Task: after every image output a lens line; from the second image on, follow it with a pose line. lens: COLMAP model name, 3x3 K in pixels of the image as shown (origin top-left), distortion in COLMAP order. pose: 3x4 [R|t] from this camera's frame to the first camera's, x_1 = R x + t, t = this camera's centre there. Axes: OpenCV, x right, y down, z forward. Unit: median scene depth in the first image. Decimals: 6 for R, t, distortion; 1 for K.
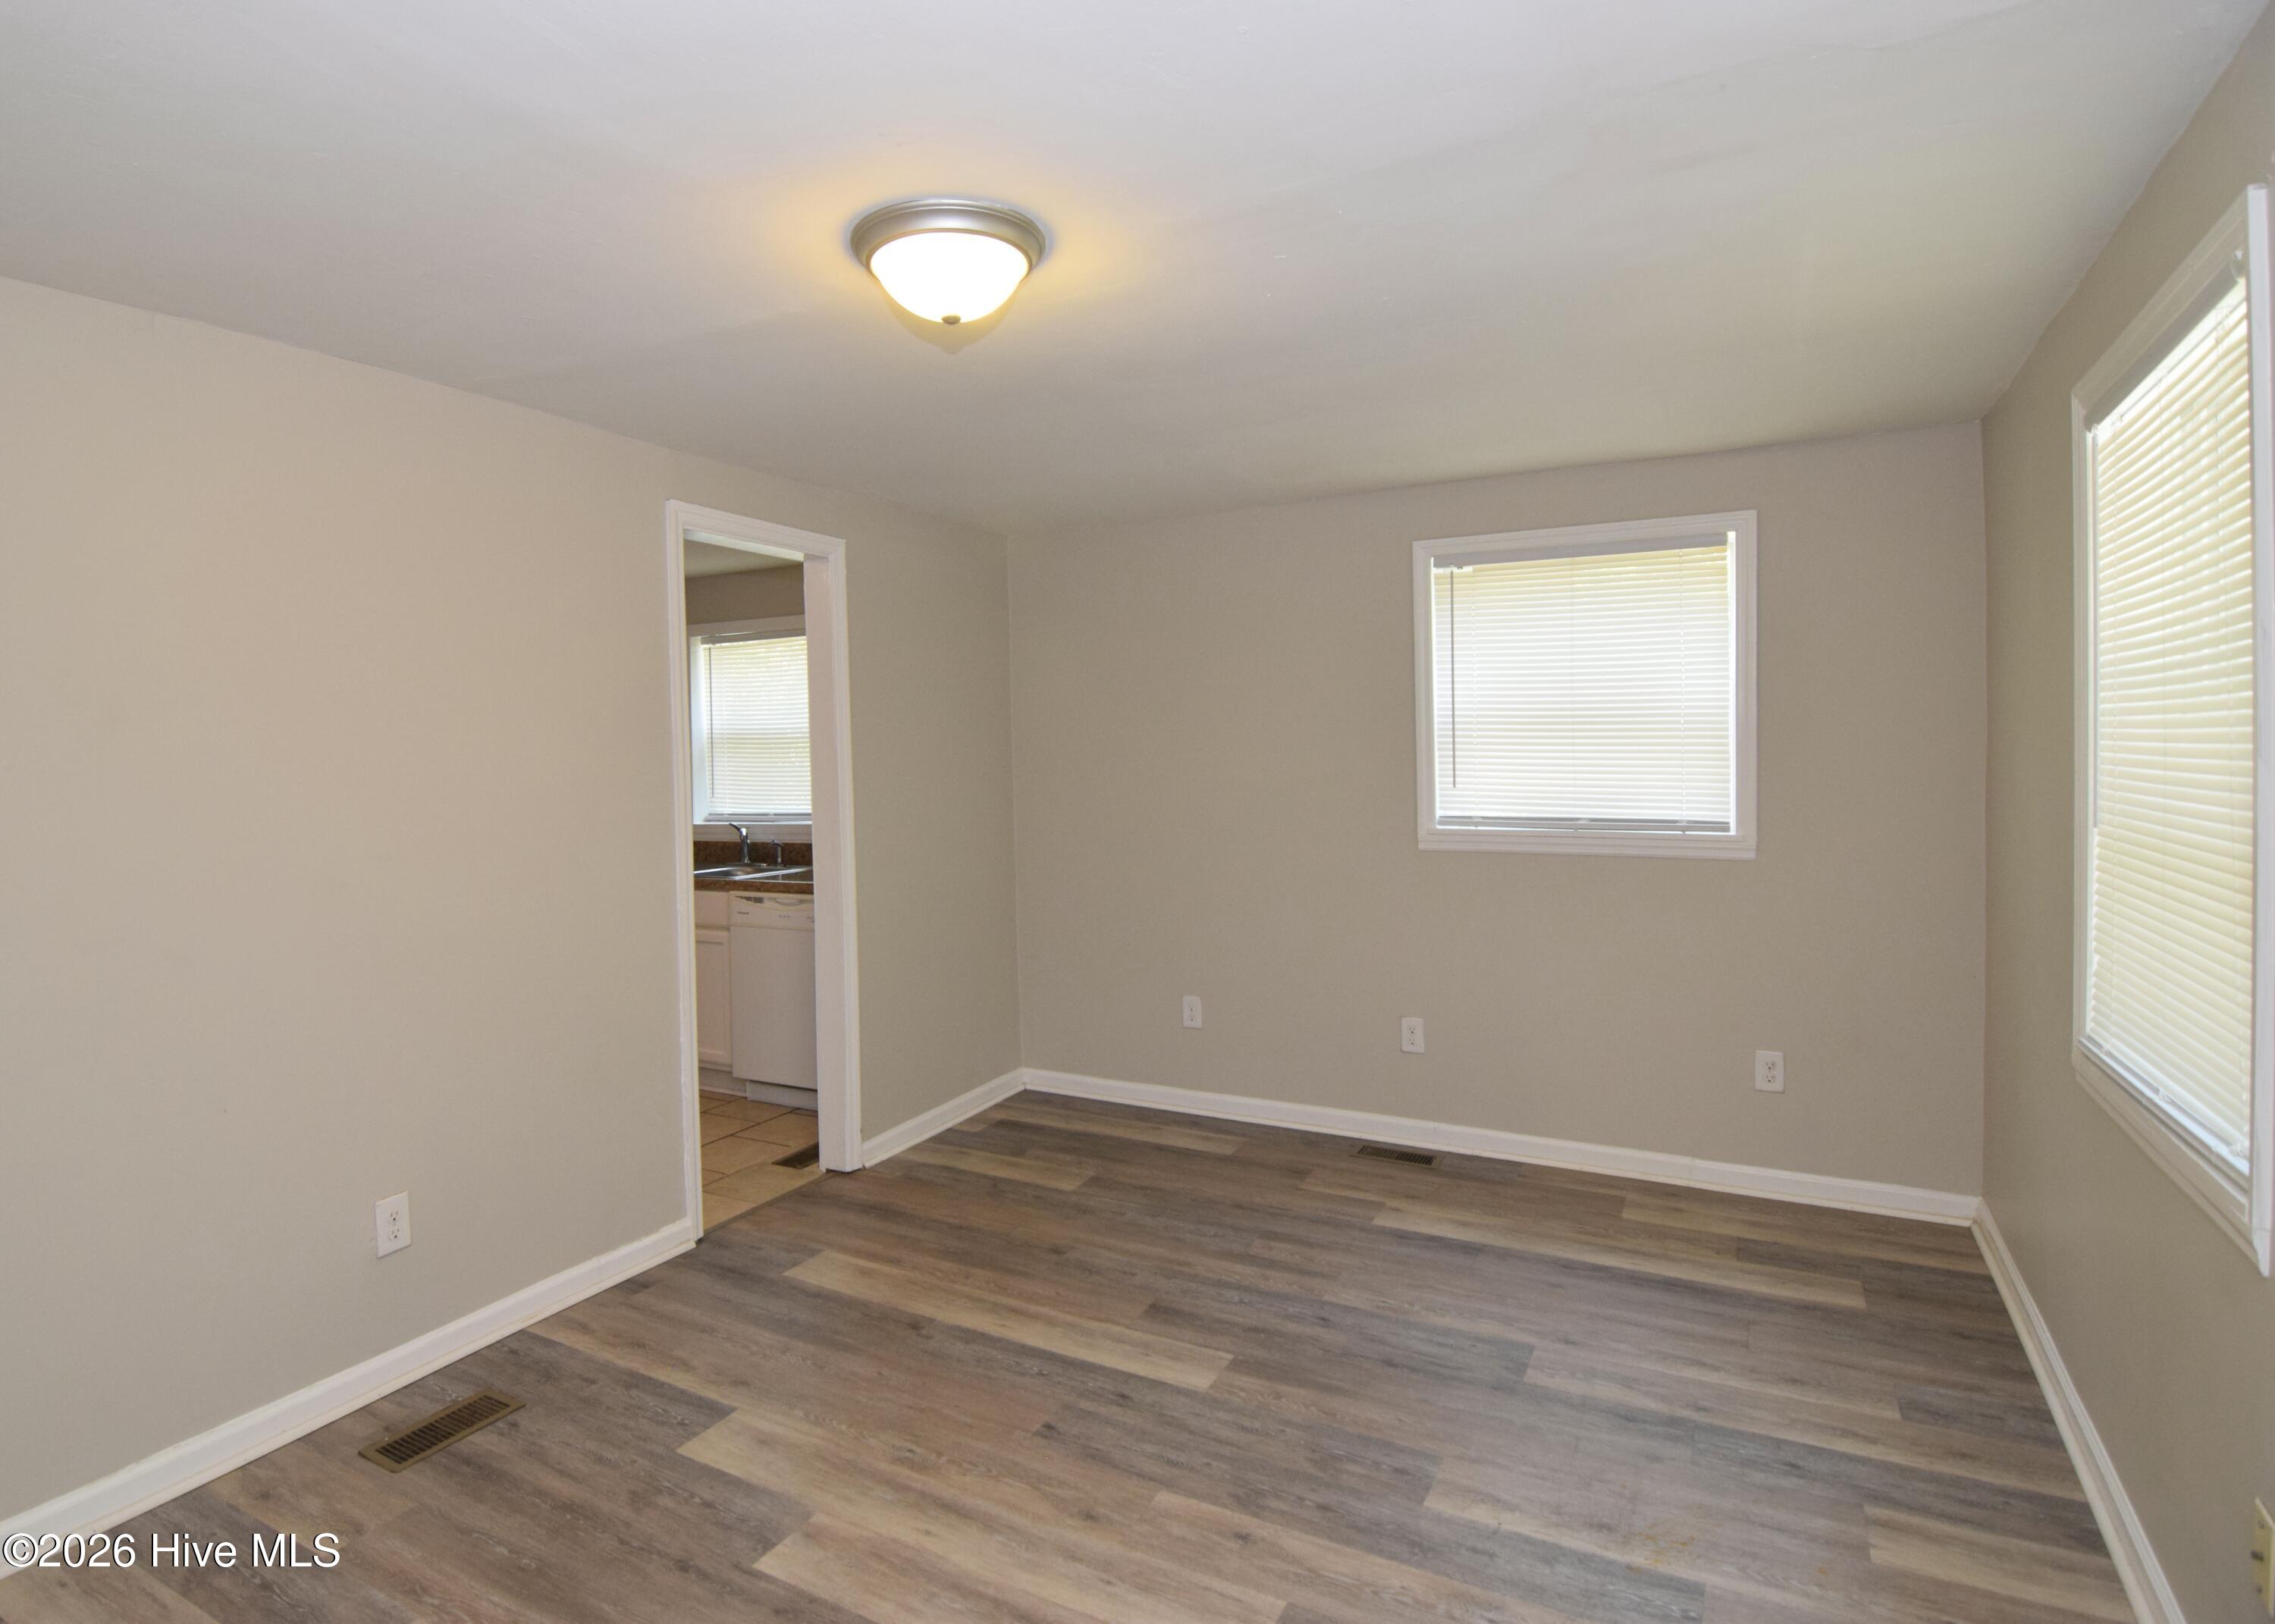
lens RADIAL K [[1190.6, 0, 1077.1], [0, 1190.6, 783.2], [0, 0, 1]] dist [-0.004515, -0.011331]
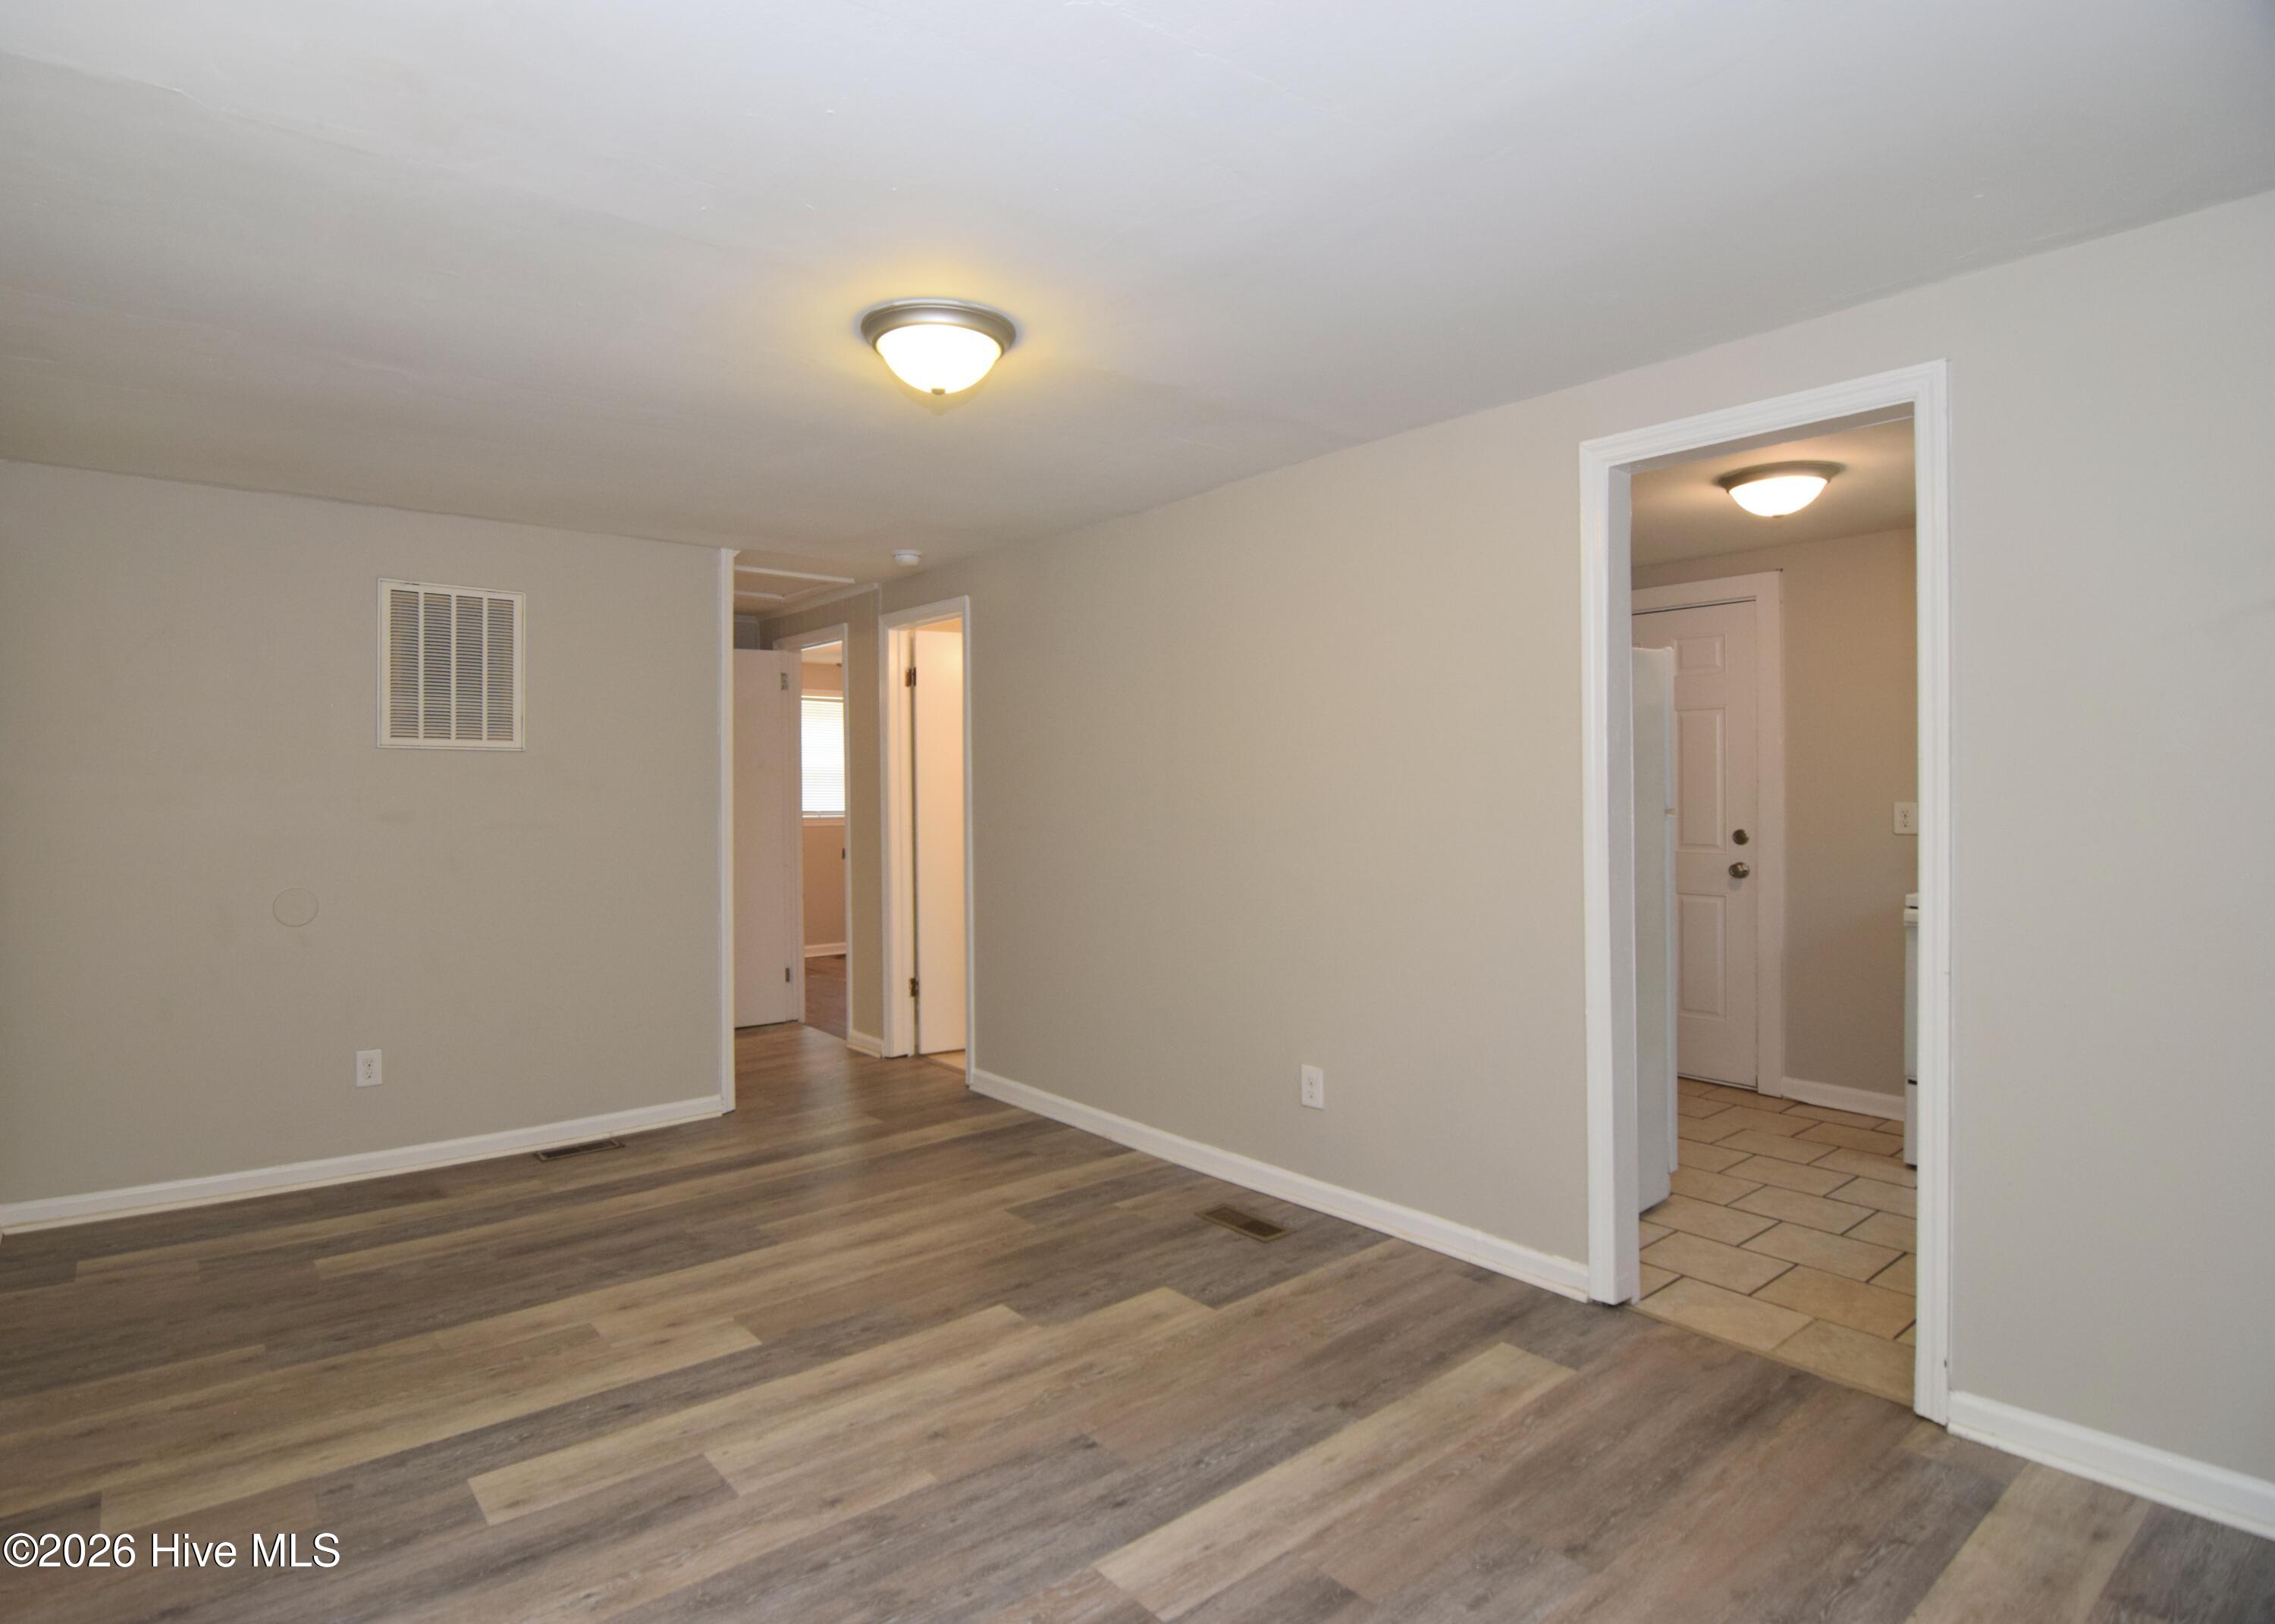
lens RADIAL K [[1190.6, 0, 1077.1], [0, 1190.6, 783.2], [0, 0, 1]] dist [-0.004515, -0.011331]
pose [[-0.376117, 0.011537, -0.926500, 0.696560], [-0.009413, 0.999823, 0.016272, -0.002223], [0.926524, 0.014841, -0.375942, 1.092123]]
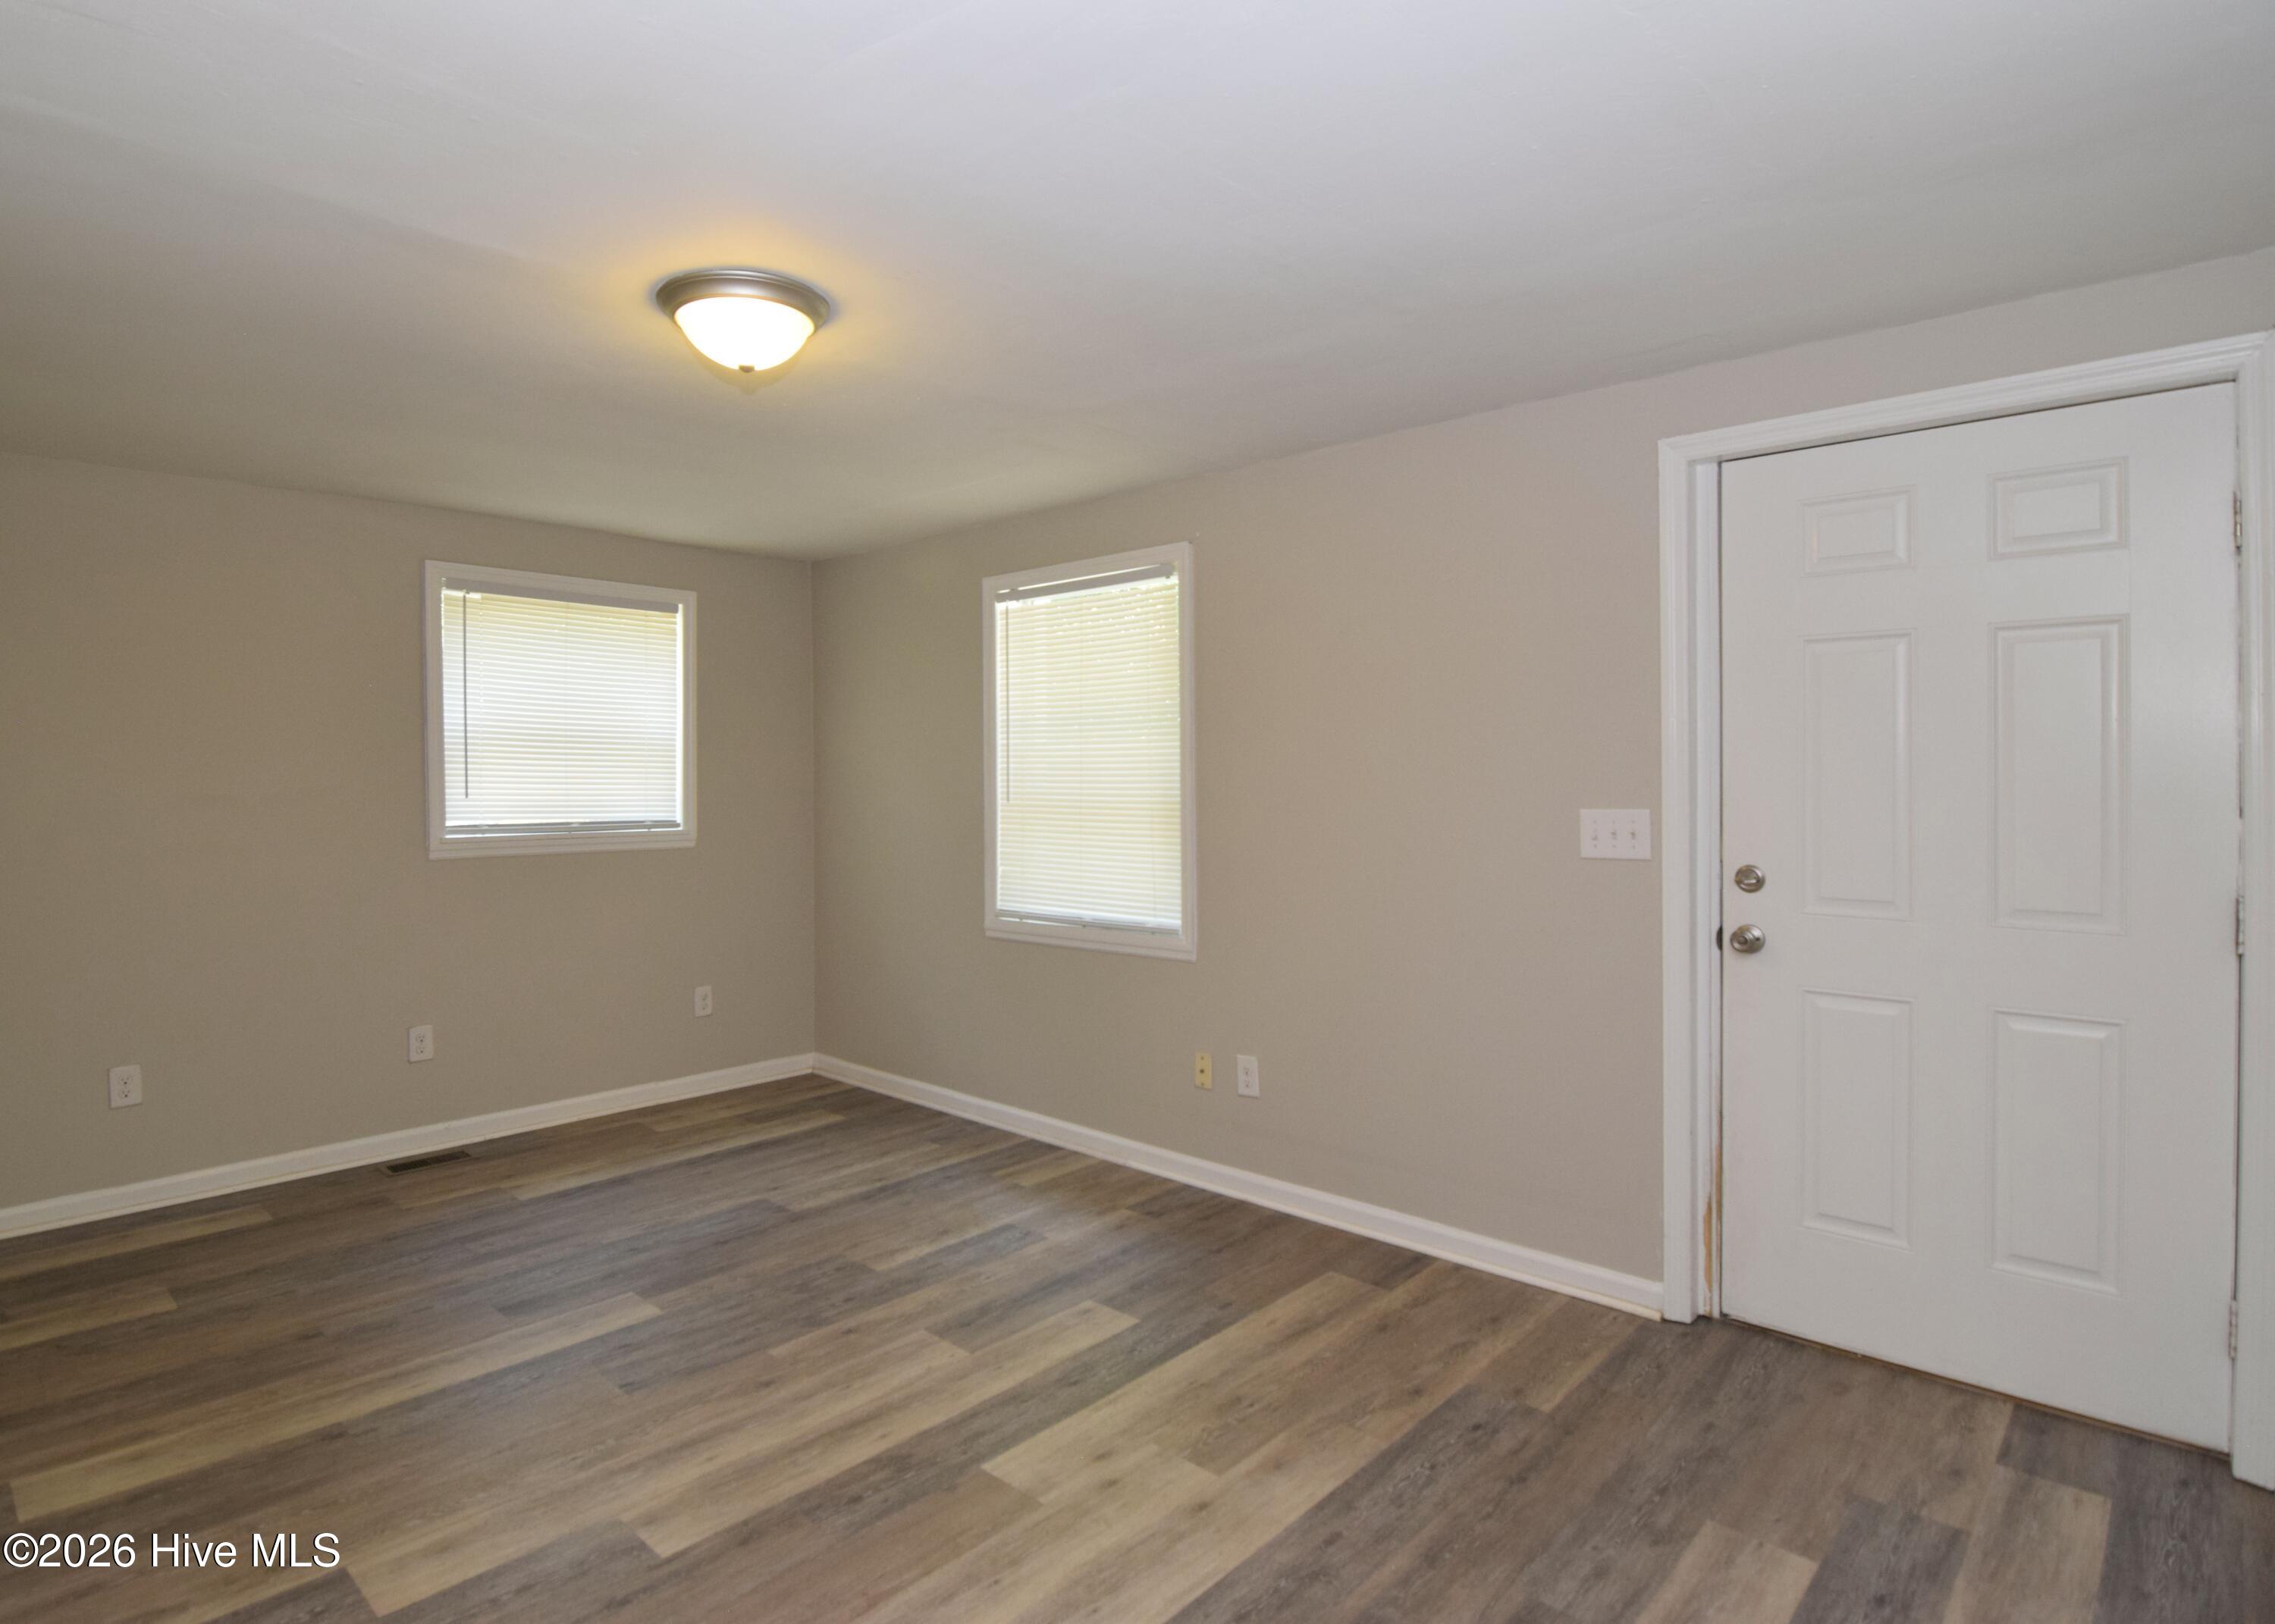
lens RADIAL K [[1190.6, 0, 1077.1], [0, 1190.6, 783.2], [0, 0, 1]] dist [-0.004515, -0.011331]
pose [[0.264371, 0.006536, 0.964399, -0.764713], [0.026315, 0.999556, -0.013988, 0.026360], [-0.964062, 0.029076, 0.264082, 0.260686]]
